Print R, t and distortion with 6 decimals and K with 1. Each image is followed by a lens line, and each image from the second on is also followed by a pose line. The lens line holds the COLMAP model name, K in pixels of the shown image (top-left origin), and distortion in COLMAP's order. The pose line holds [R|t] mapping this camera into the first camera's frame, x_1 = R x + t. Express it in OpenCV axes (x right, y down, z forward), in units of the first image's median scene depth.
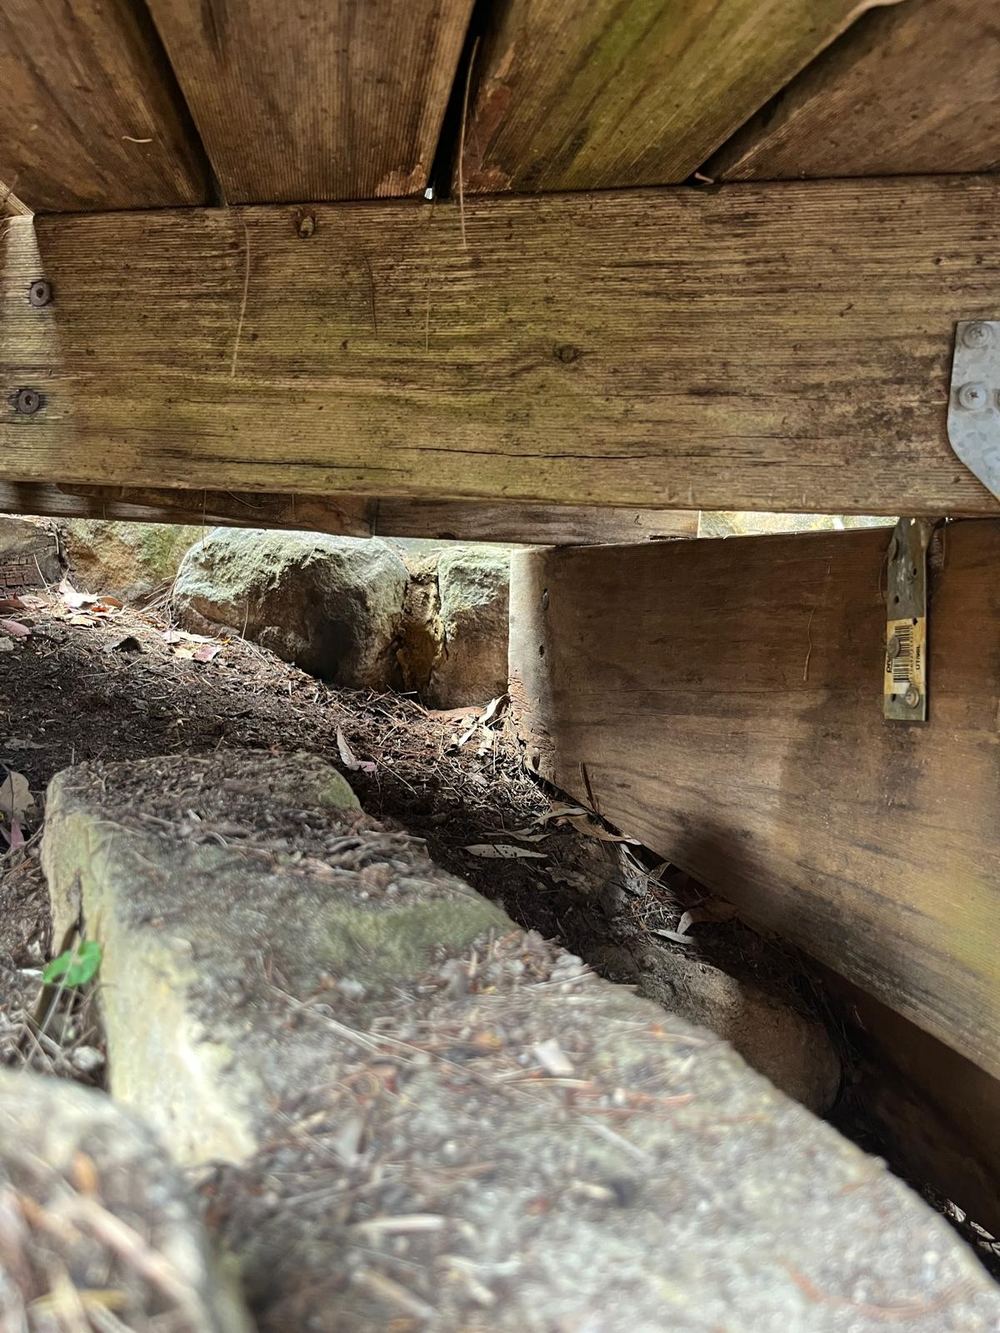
lens RADIAL K [[998.3, 0, 500.0], [0, 998.3, 666.5], [0, 0, 1]] dist [0.052202, -0.091816]
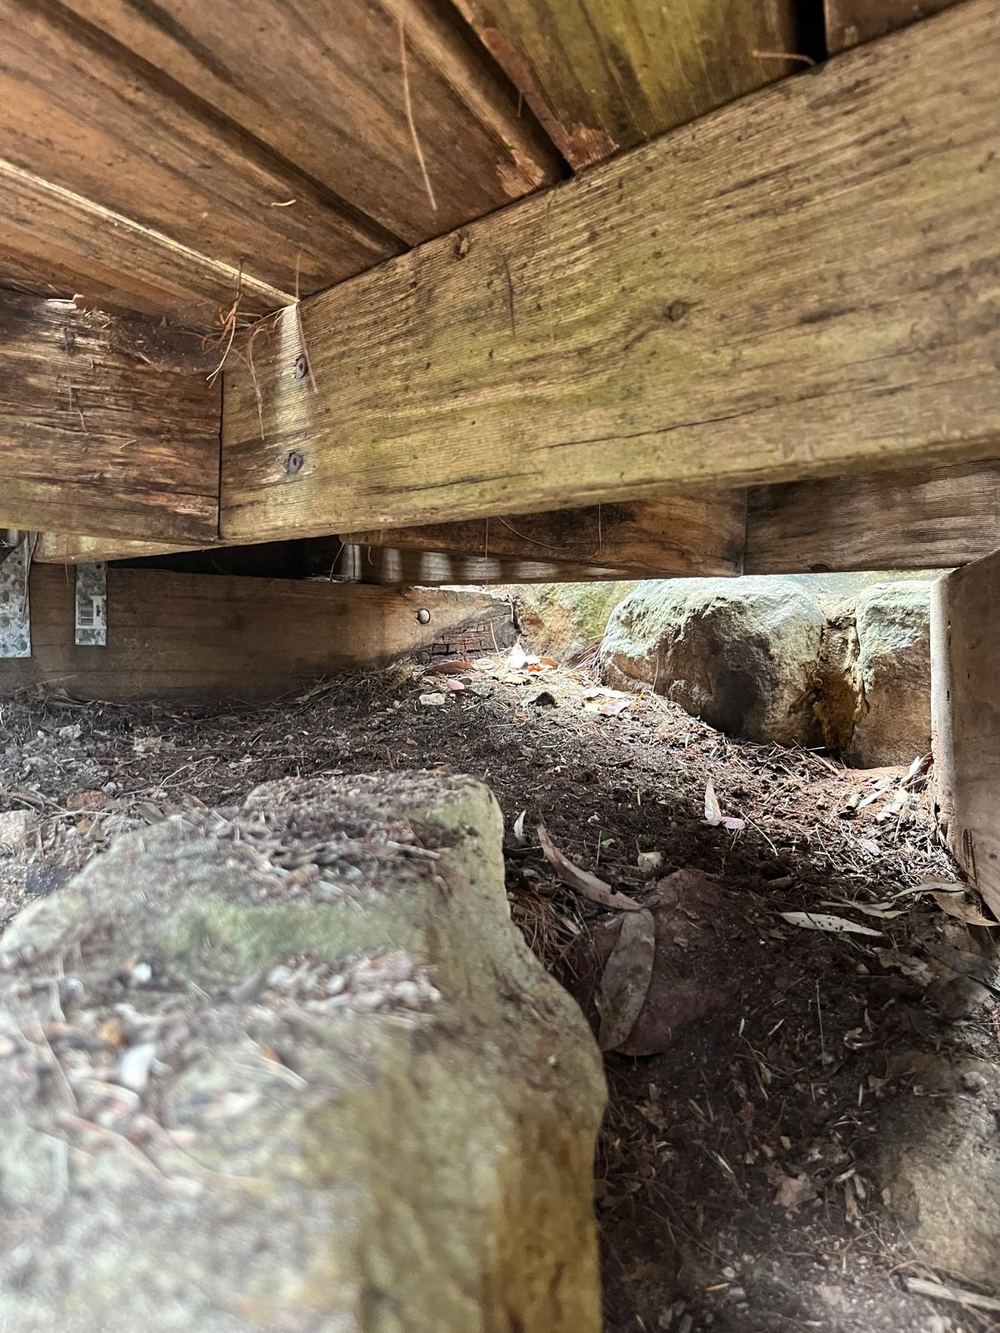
lens RADIAL K [[998.3, 0, 500.0], [0, 998.3, 666.5], [0, 0, 1]] dist [0.052202, -0.091816]
pose [[0.850860, -0.031993, -0.524418, 0.334010], [-0.007989, 0.997241, -0.073800, 0.050956], [0.525332, 0.066983, 0.848256, 0.184659]]
